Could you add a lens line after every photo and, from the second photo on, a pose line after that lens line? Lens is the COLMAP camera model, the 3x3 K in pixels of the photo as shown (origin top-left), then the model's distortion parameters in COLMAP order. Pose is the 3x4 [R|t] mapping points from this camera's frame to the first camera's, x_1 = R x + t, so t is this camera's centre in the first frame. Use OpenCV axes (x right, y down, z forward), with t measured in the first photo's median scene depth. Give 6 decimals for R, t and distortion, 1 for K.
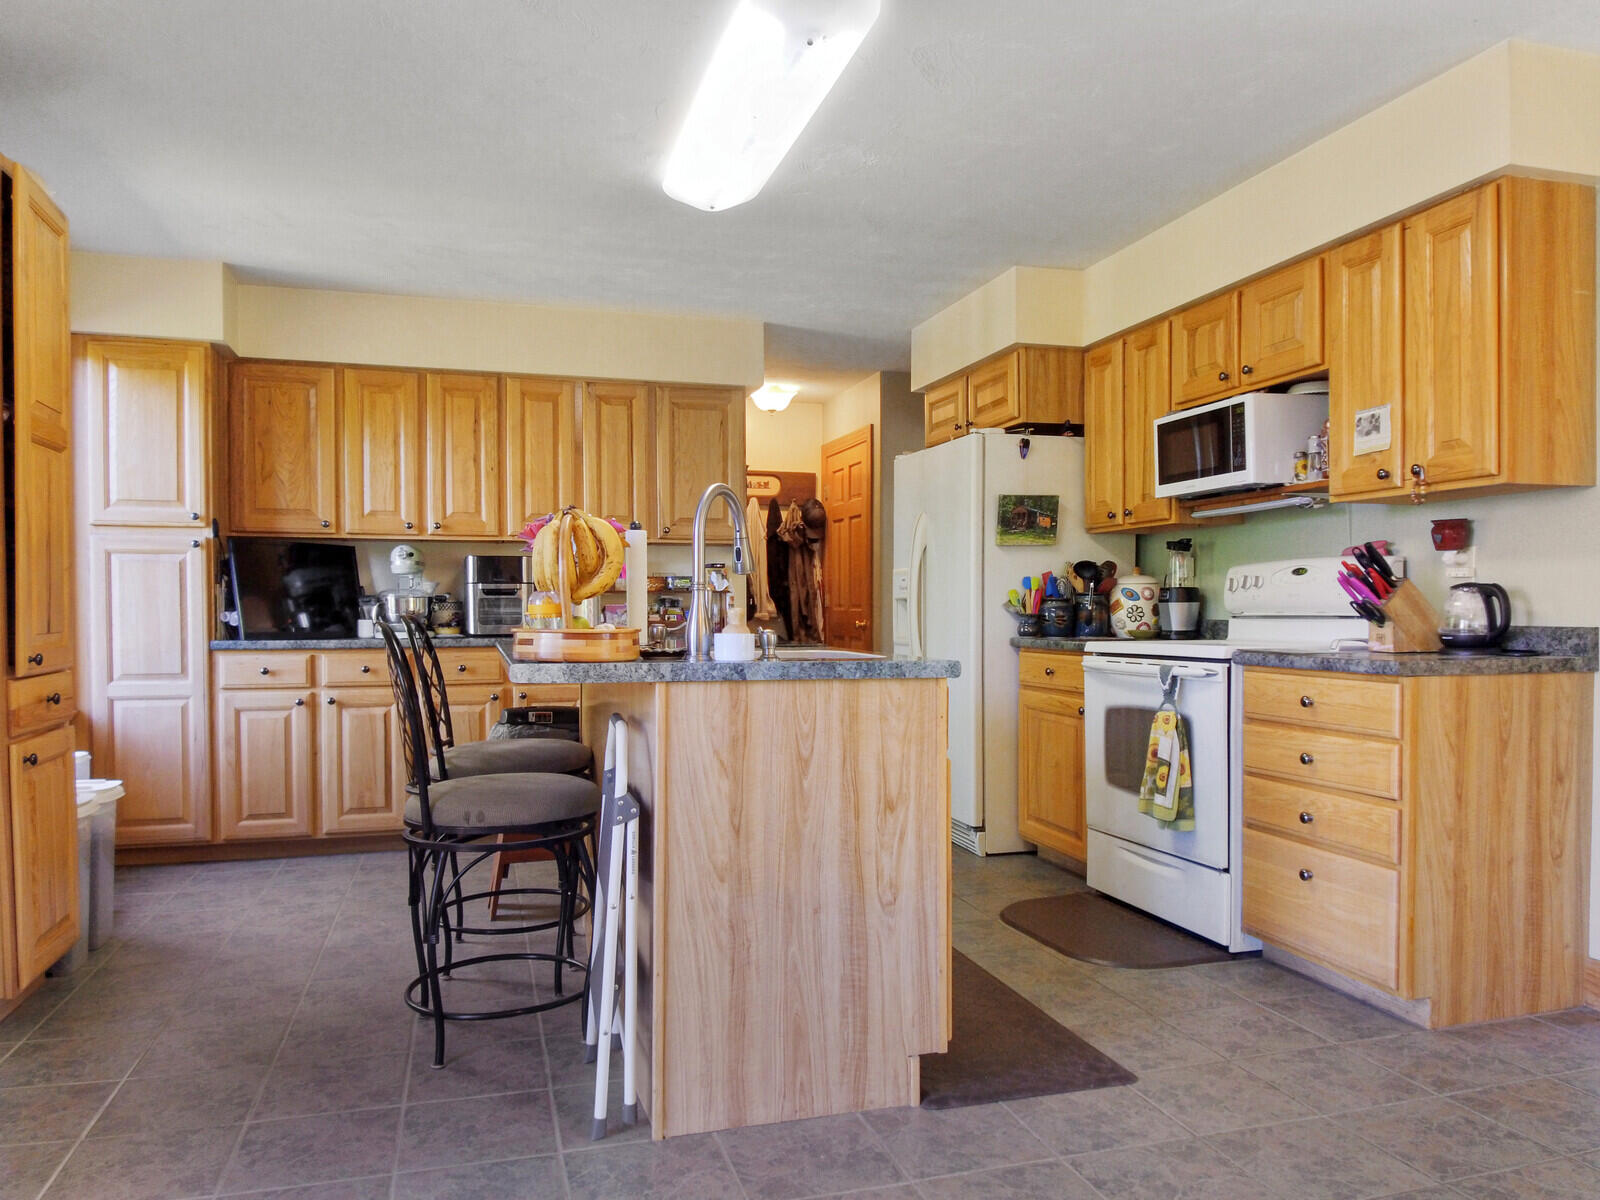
lens RADIAL K [[1114.4, 0, 807.6], [0, 1114.4, 601.2], [0, 0, 1]] dist [0.026977, -0.043536]
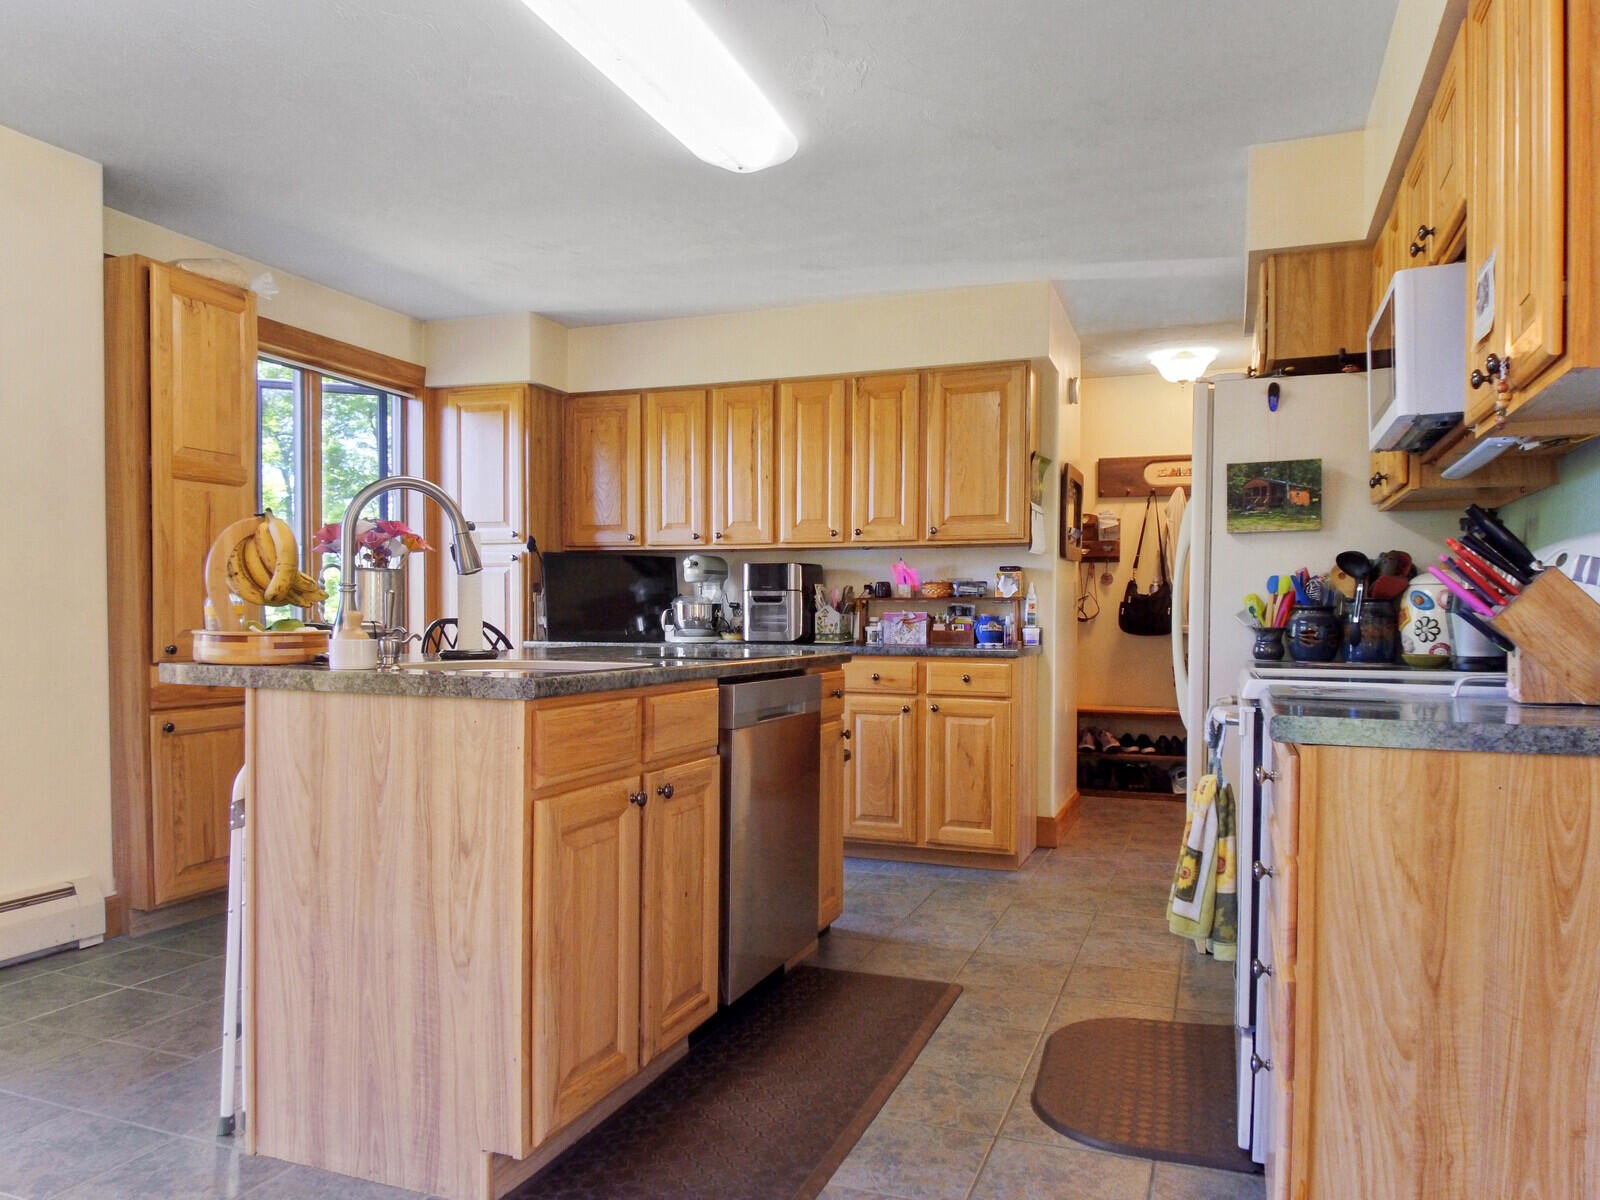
lens RADIAL K [[1114.4, 0, 827.3], [0, 1114.4, 636.6], [0, 0, 1]] dist [0.026977, -0.043536]
pose [[0.799479, 0.018097, -0.600421, 0.416506], [-0.004513, 0.999699, 0.024121, 0.001240], [0.600677, -0.016575, 0.799320, 0.259666]]
